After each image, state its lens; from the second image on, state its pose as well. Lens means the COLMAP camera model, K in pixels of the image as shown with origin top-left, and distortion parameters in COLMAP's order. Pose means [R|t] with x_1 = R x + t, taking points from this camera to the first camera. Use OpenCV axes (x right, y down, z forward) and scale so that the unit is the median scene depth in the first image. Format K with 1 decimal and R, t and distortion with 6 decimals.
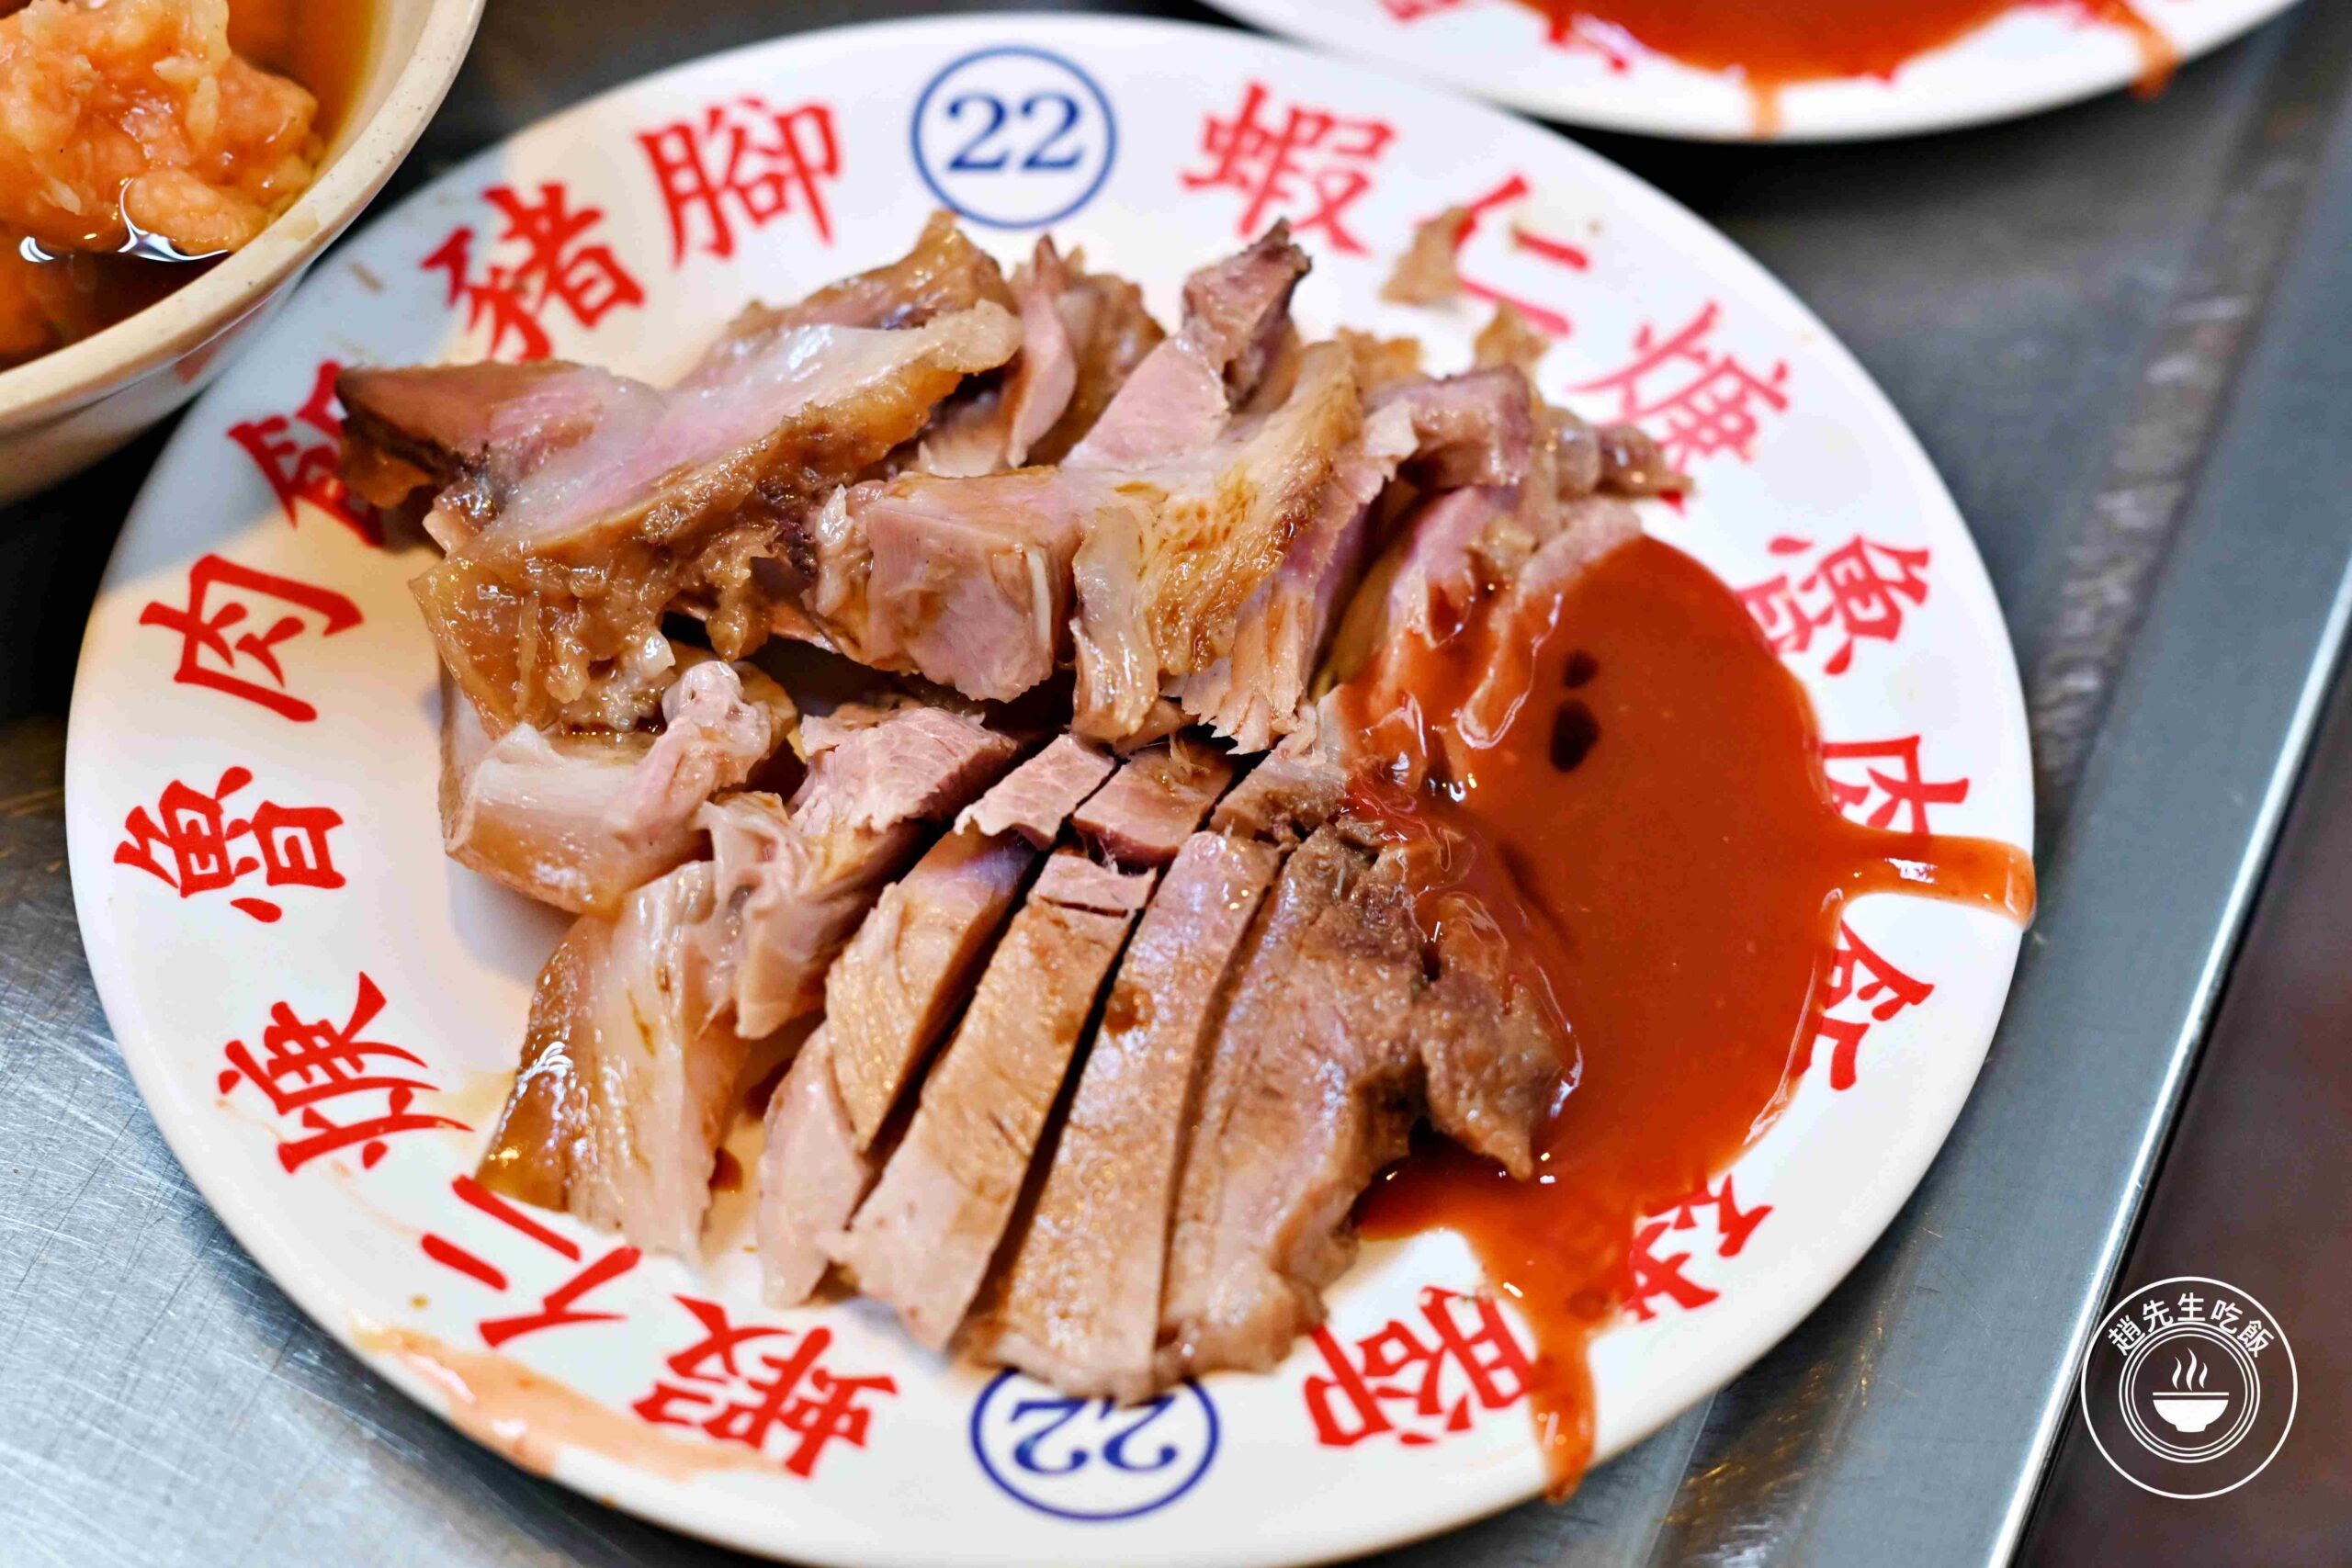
lens RADIAL K [[5080.6, 0, 1176.0], [0, 5080.6, 784.0], [0, 0, 1]] dist [-0.037001, -0.184325]
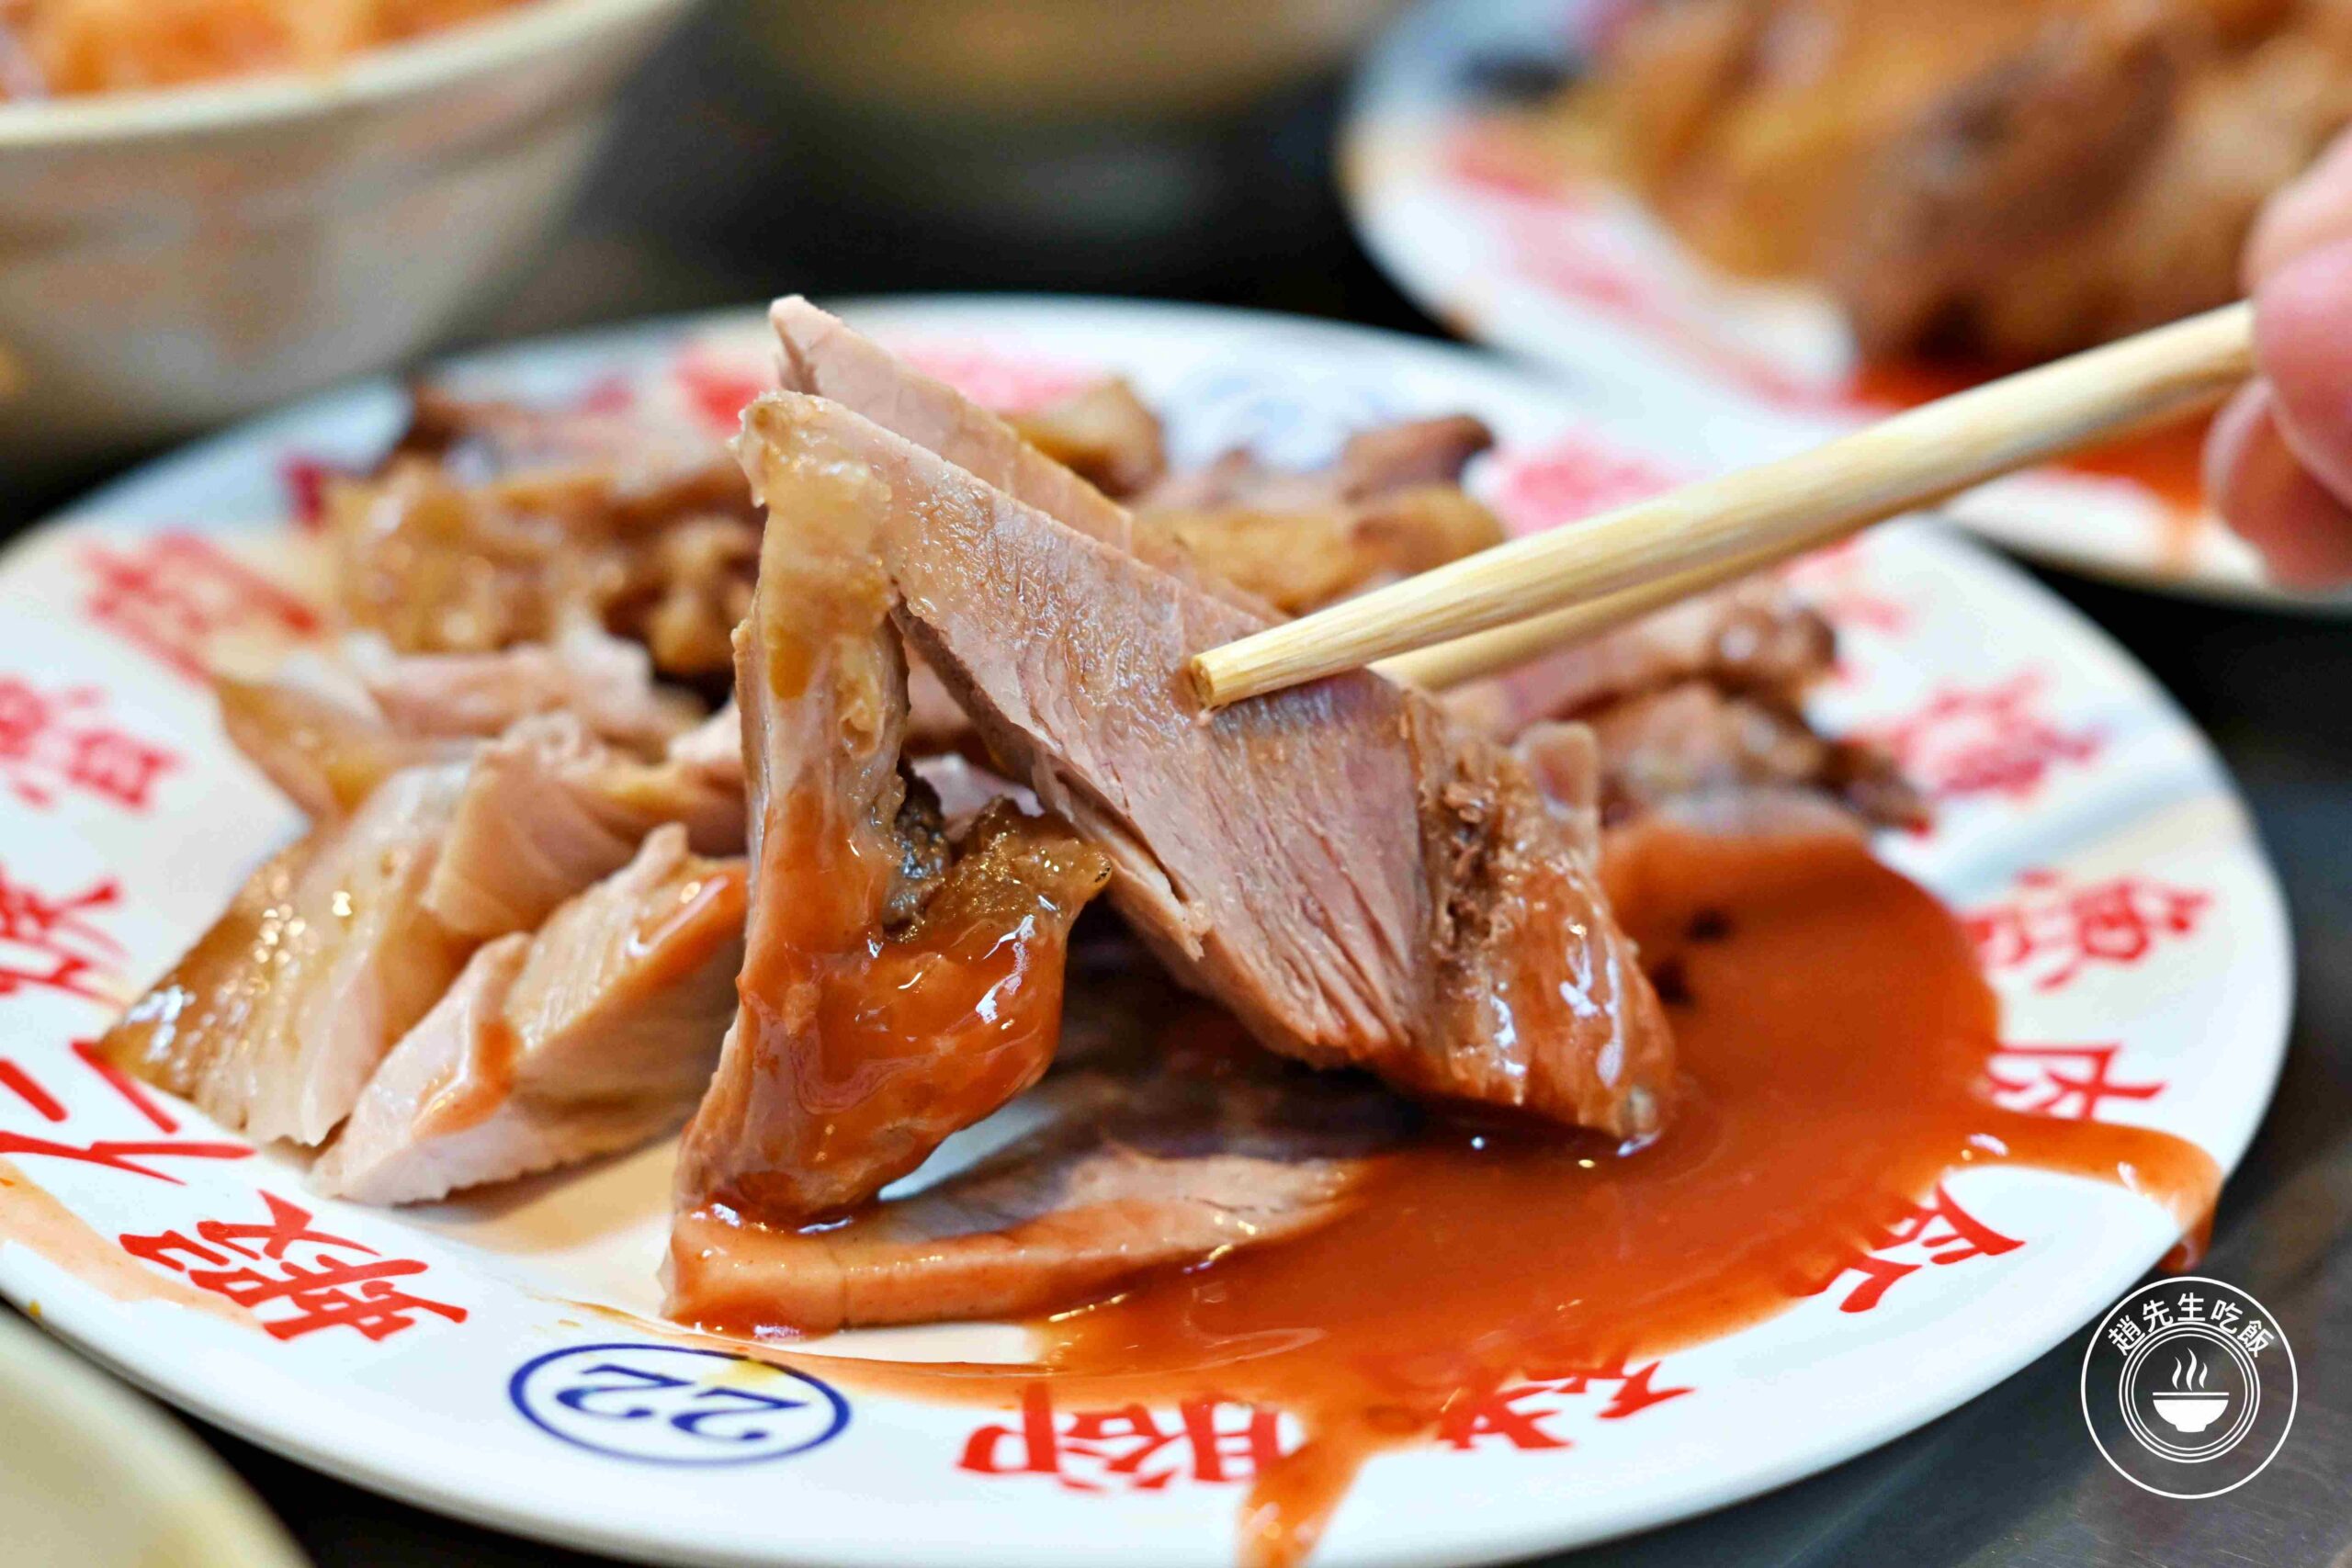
lens RADIAL K [[5080.6, 0, 1176.0], [0, 5080.6, 784.0], [0, 0, 1]] dist [-0.037001, -0.184325]
pose [[0.944116, 0.152603, -0.292160, 0.233029], [-0.261638, 0.886064, -0.382670, 0.286432], [0.200476, 0.437725, 0.876474, 0.307590]]
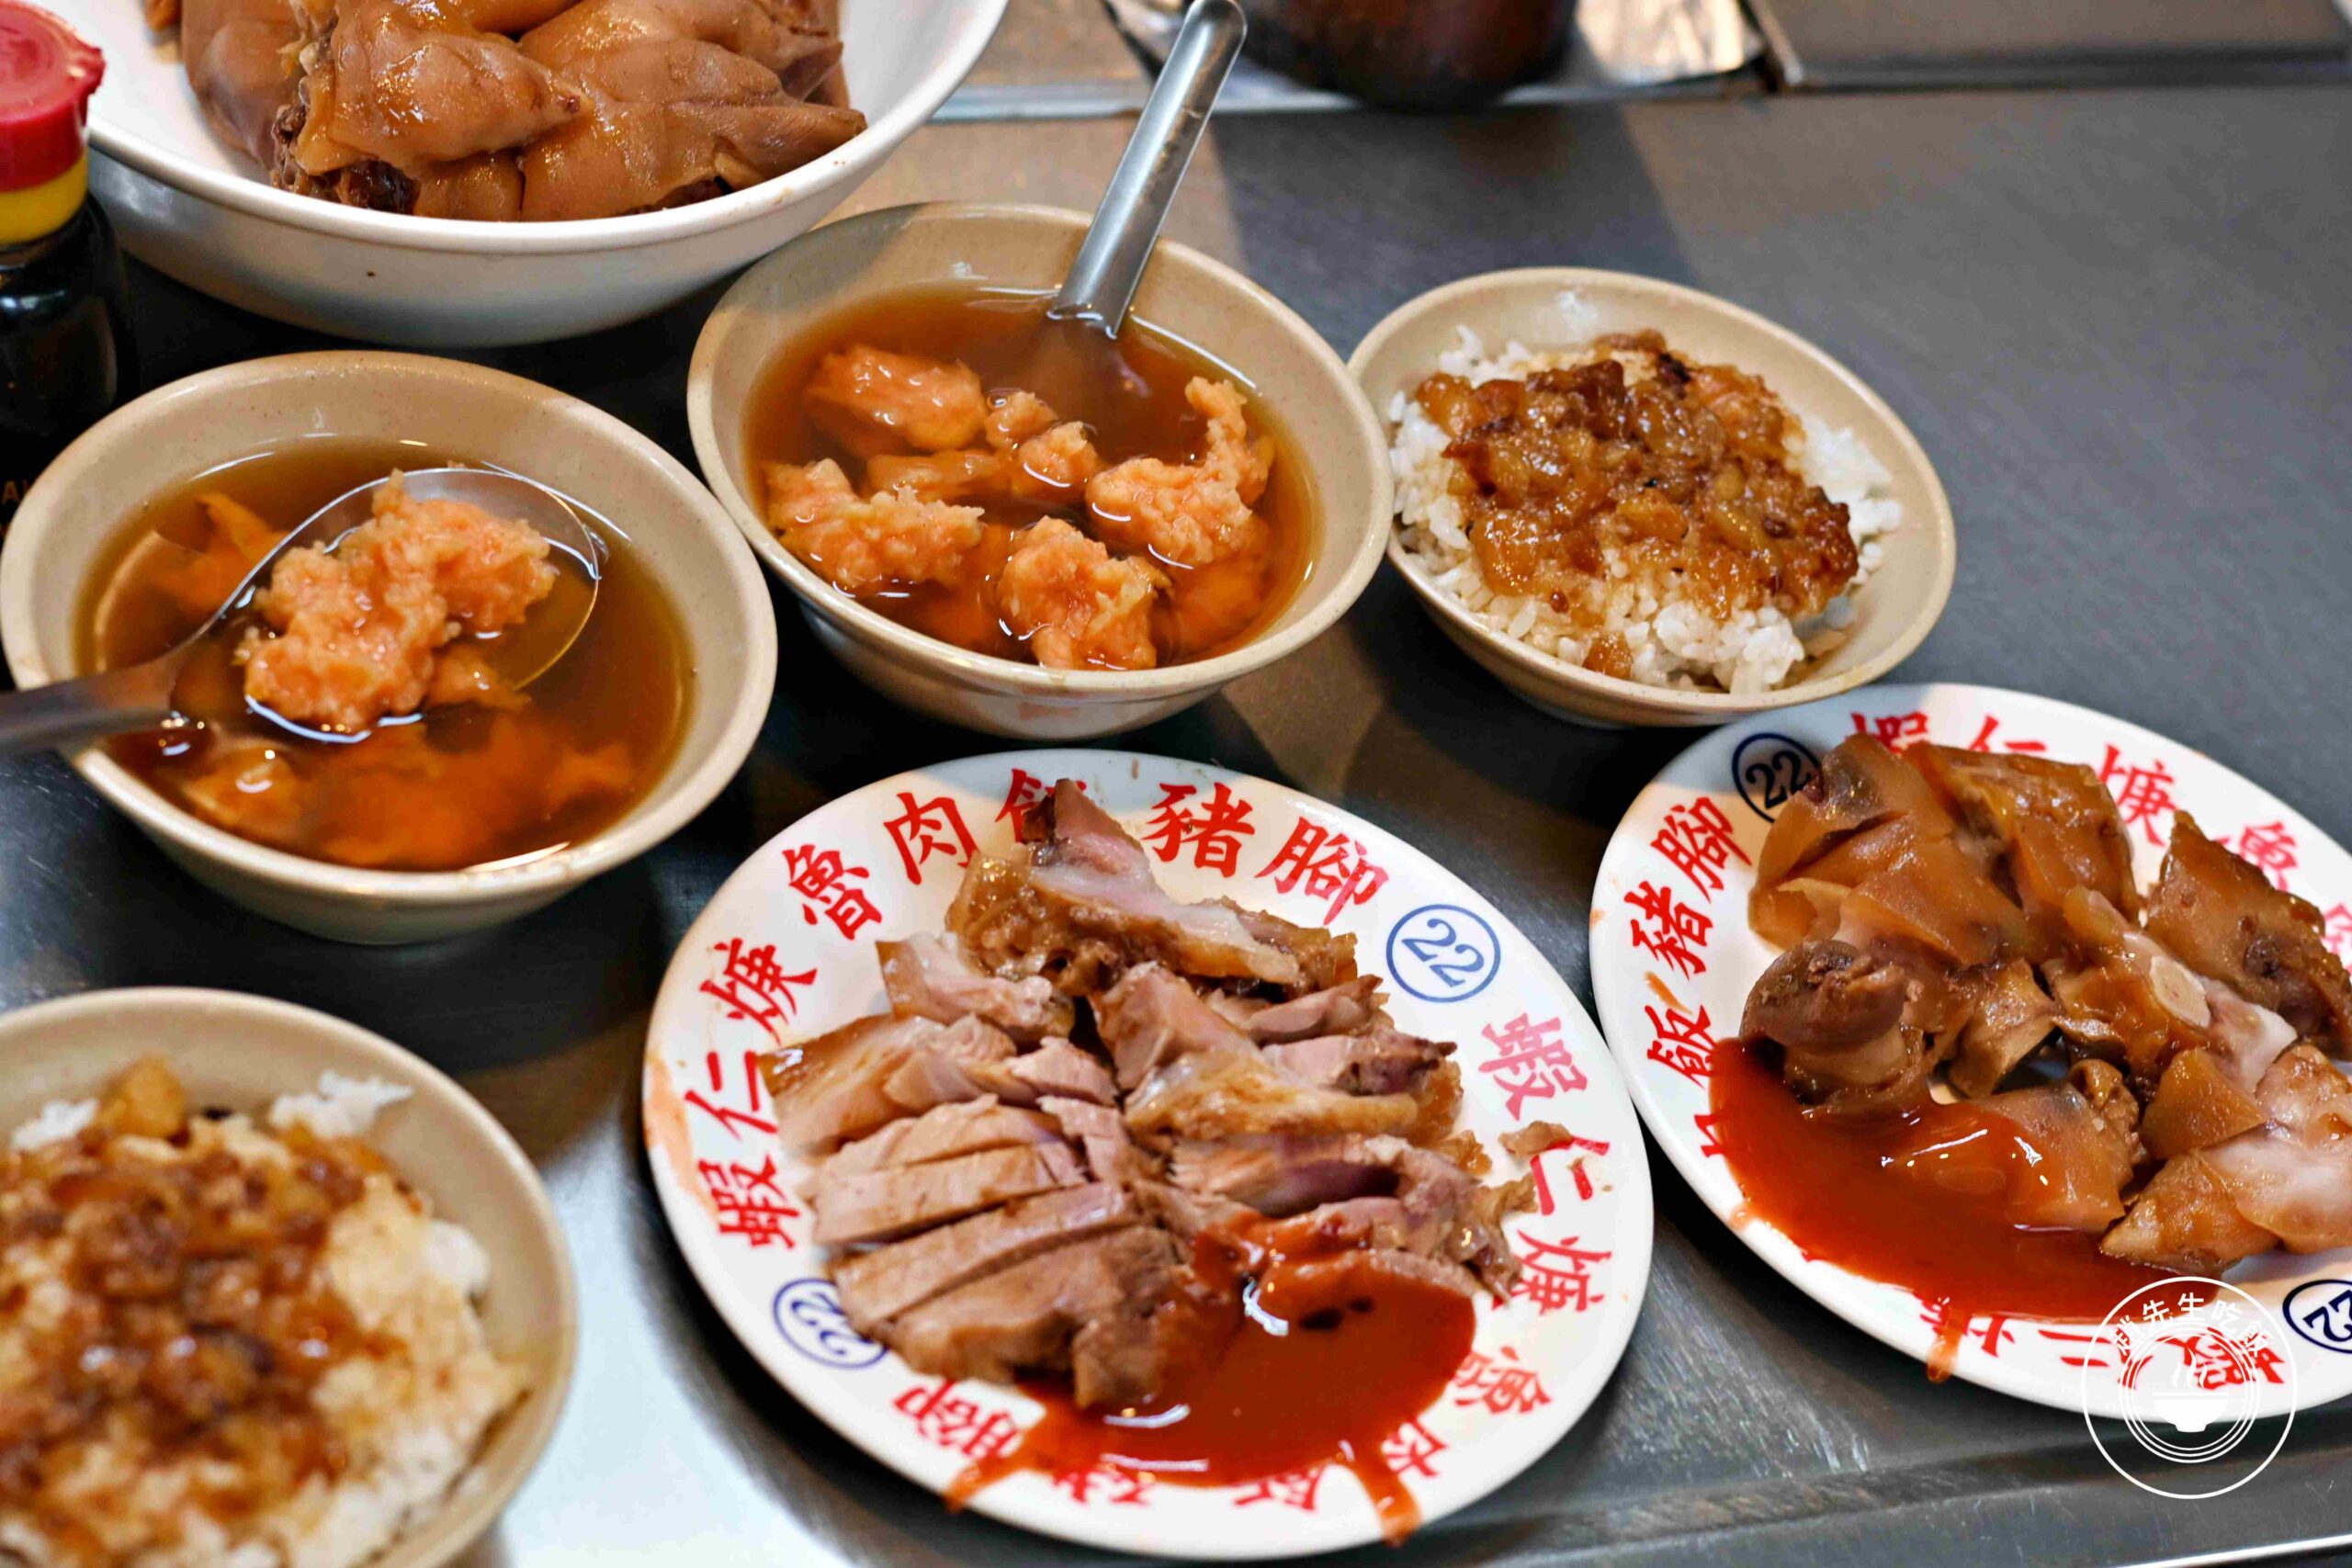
lens RADIAL K [[5080.6, 0, 1176.0], [0, 5080.6, 784.0], [0, 0, 1]] dist [-0.037001, -0.184325]
pose [[0.629838, 0.618818, -0.469435, 0.814120], [-0.708232, 0.705697, -0.019968, -0.073835], [0.318922, 0.345045, 0.882741, -0.742985]]
